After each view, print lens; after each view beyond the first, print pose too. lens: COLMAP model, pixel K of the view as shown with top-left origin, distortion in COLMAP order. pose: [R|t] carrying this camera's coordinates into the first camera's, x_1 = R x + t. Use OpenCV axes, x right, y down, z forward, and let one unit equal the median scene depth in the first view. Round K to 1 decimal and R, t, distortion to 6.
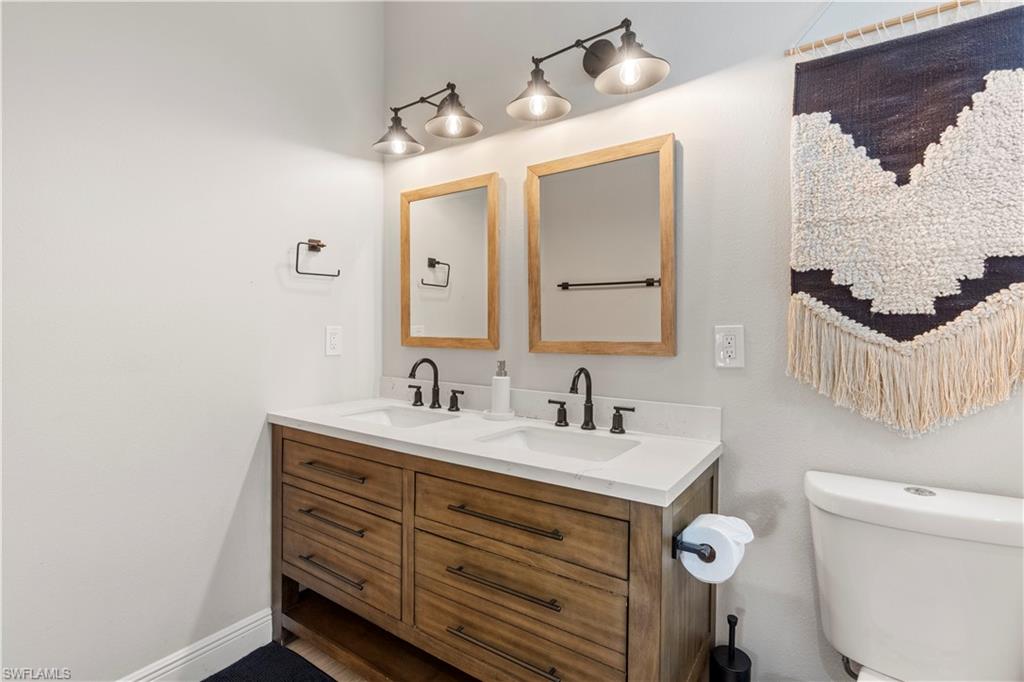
lens RADIAL K [[469.1, 0, 518.1], [0, 469.1, 339.8], [0, 0, 1]] dist [-0.001297, 0.000028]
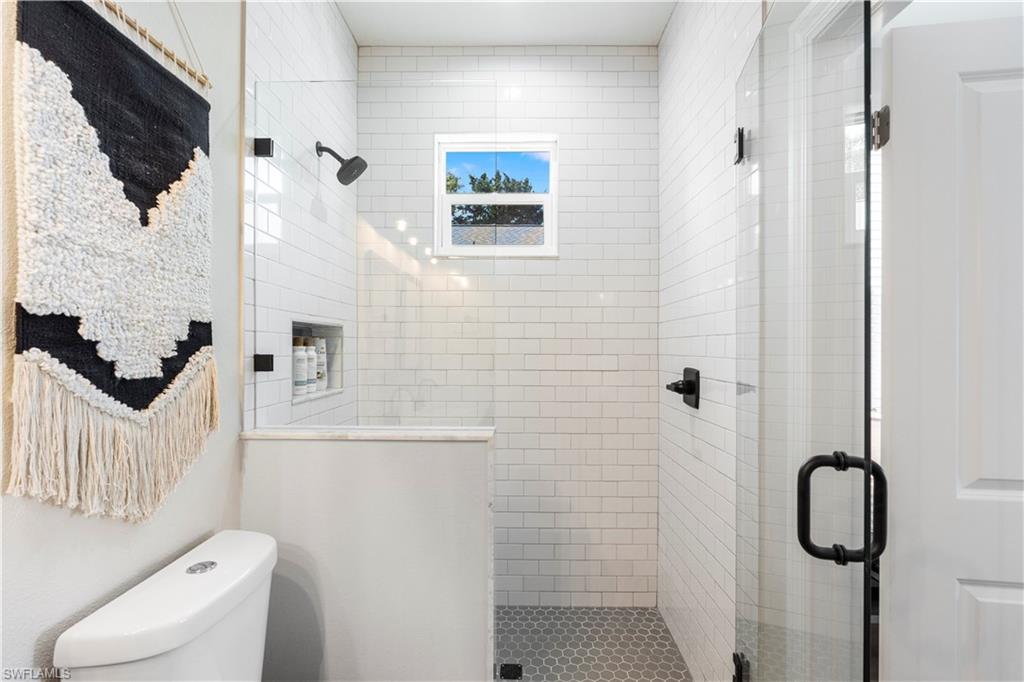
lens RADIAL K [[469.1, 0, 518.1], [0, 469.1, 339.8], [0, 0, 1]] dist [-0.001297, 0.000028]
pose [[-0.549398, -0.000849, 0.835560, -0.248418], [0.001104, 0.999998, 0.001742, -0.122410], [-0.835560, 0.001880, -0.549396, 0.879097]]
